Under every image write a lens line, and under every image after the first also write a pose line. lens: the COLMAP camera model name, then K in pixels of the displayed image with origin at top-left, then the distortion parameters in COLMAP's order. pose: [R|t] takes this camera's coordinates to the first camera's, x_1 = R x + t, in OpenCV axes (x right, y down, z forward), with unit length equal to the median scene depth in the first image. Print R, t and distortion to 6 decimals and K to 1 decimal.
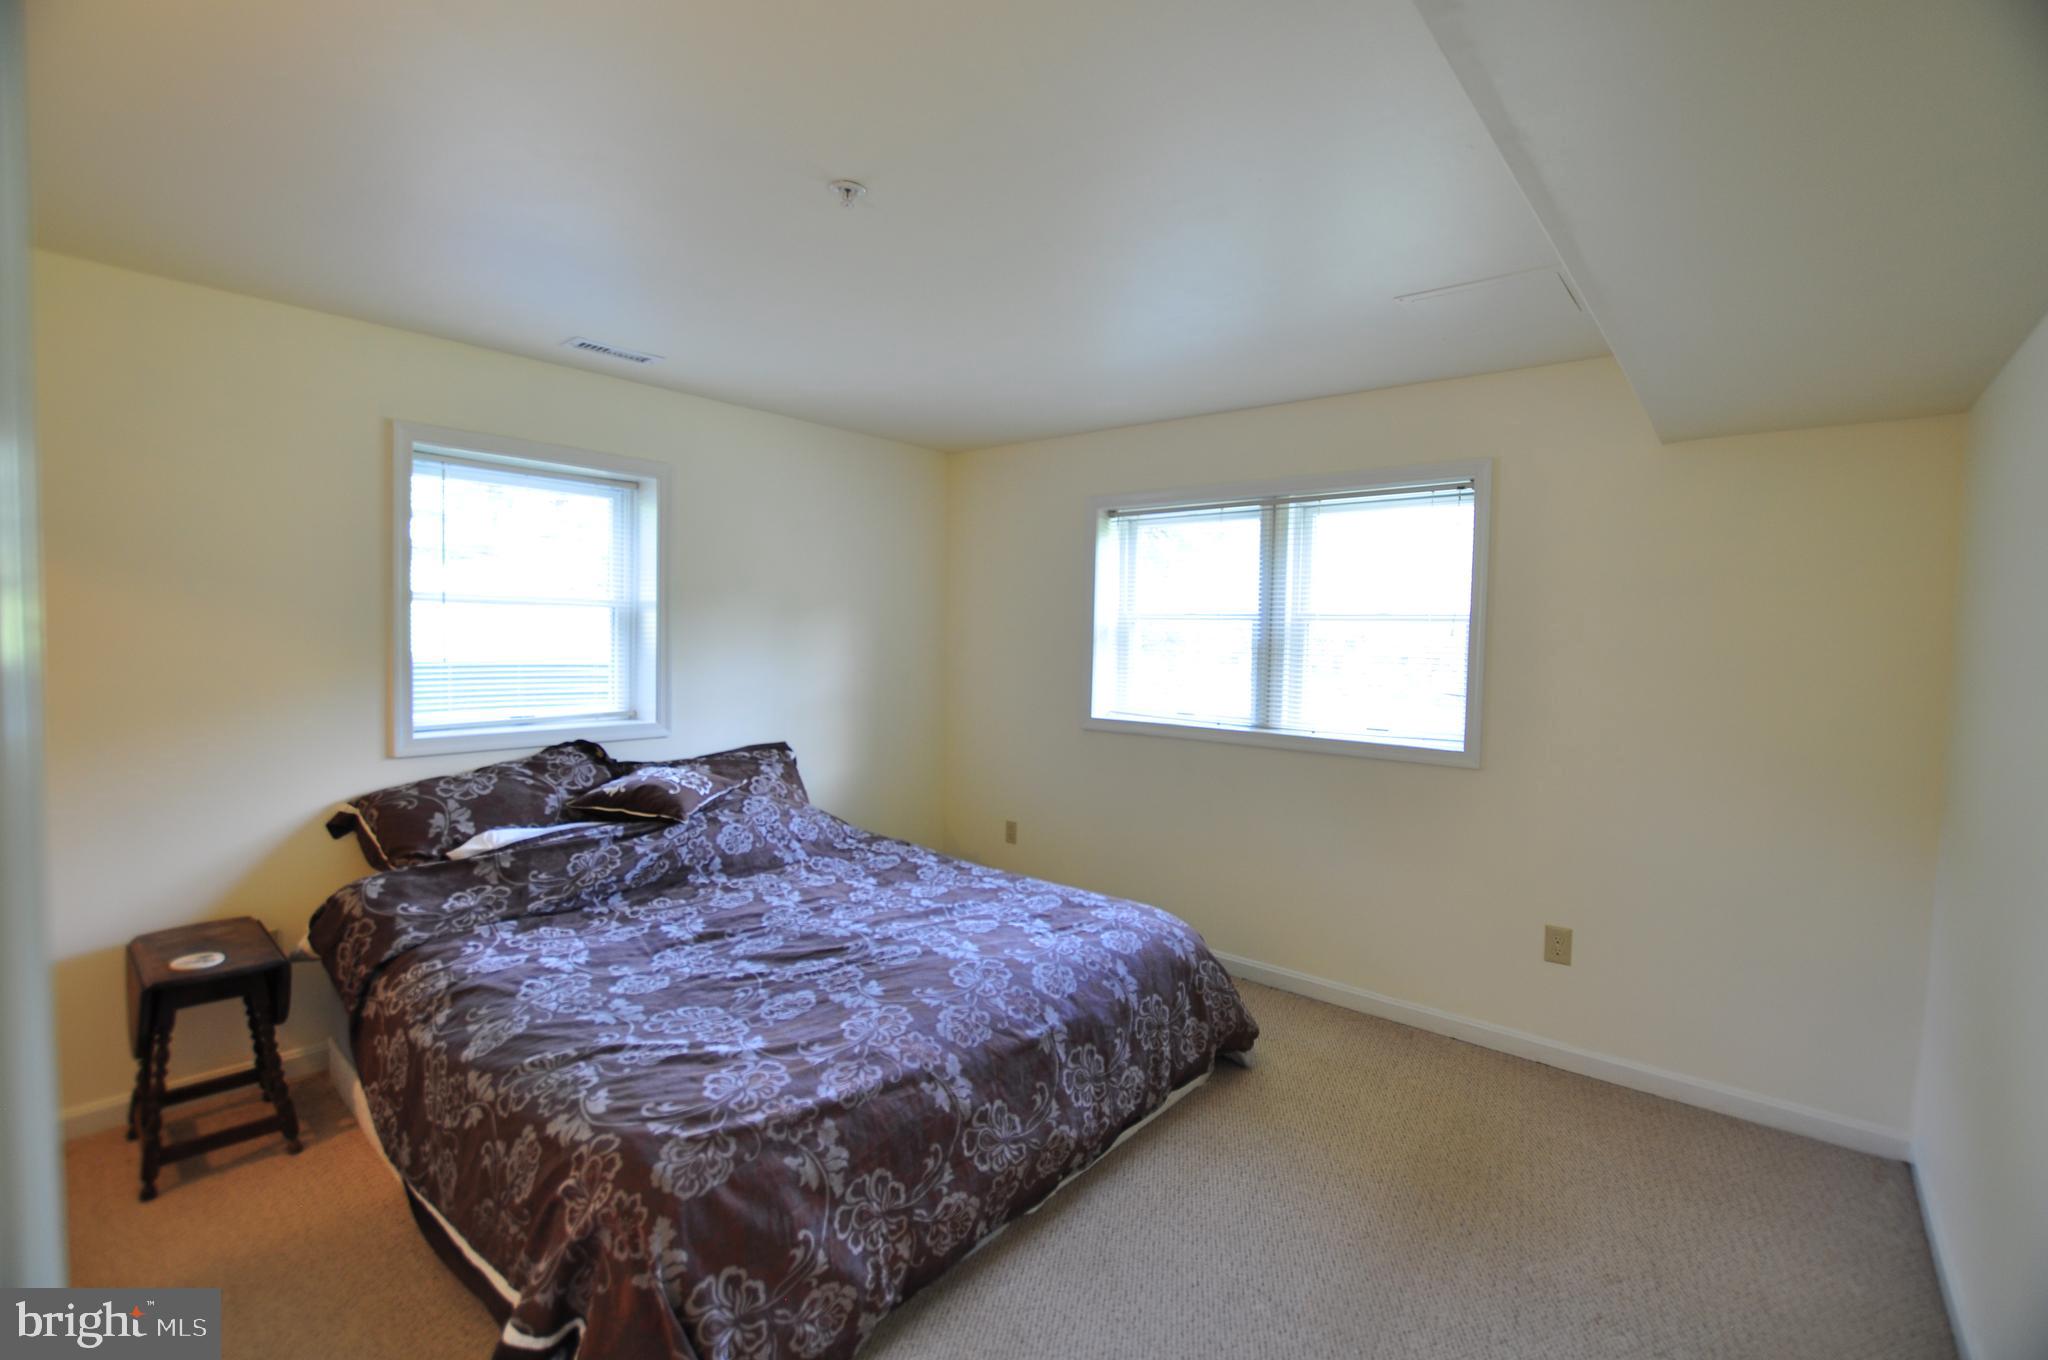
lens RADIAL K [[905.3, 0, 1027.8], [0, 905.3, 680.6], [0, 0, 1]] dist [-0.027277, 0.002987]
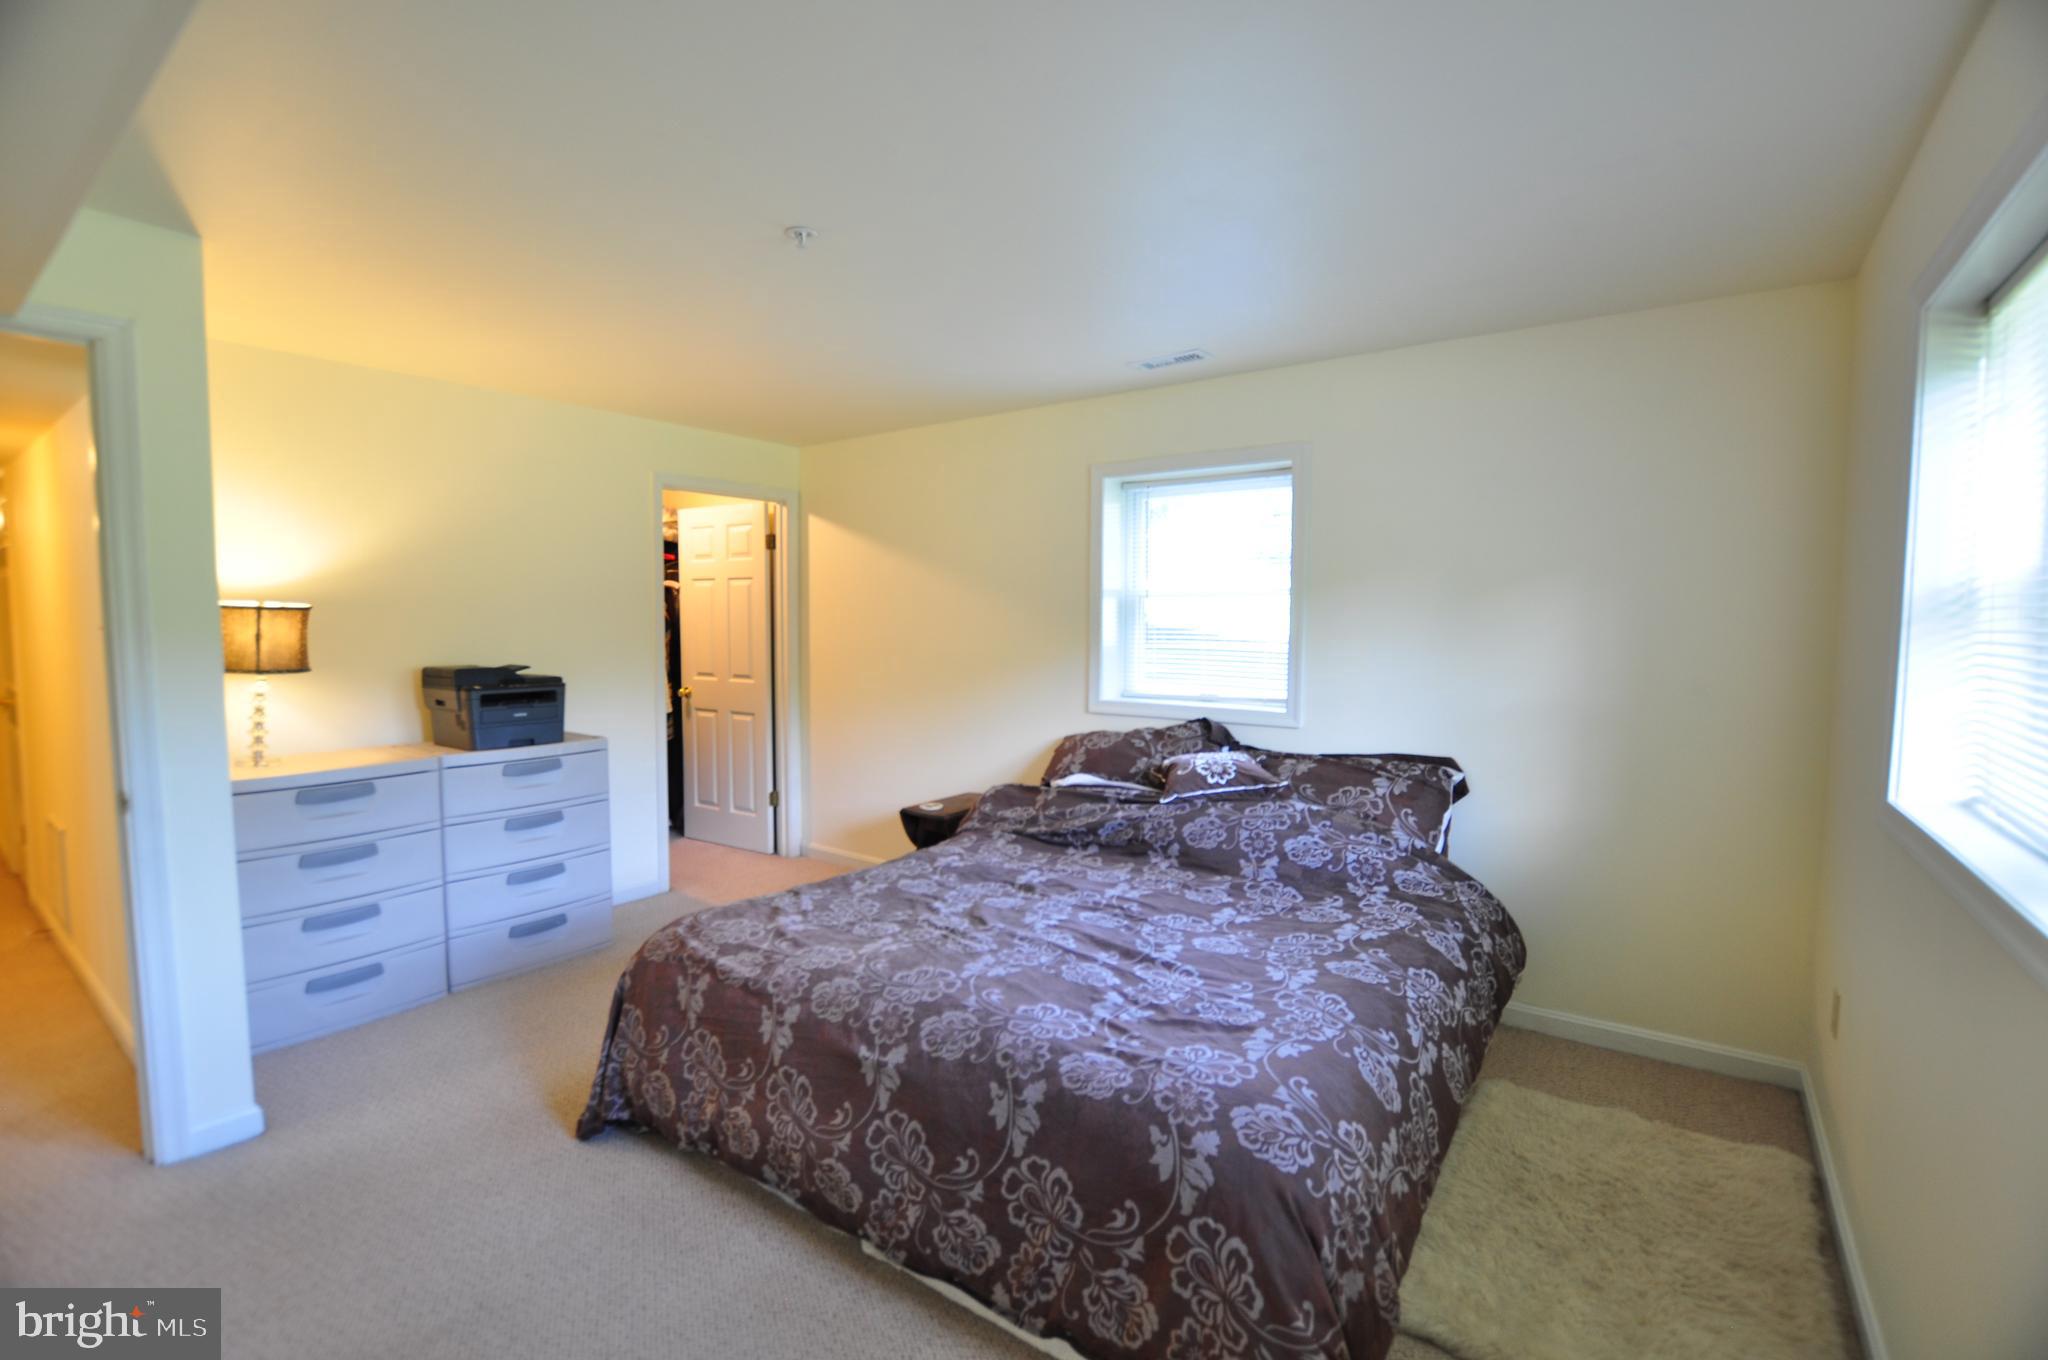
lens RADIAL K [[905.3, 0, 1031.8], [0, 905.3, 676.0], [0, 0, 1]] dist [-0.027277, 0.002987]
pose [[0.065649, 0.041603, -0.996975, 0.726727], [-0.054165, 0.997806, 0.038071, -0.019333], [0.996372, 0.051502, 0.067759, 0.885884]]
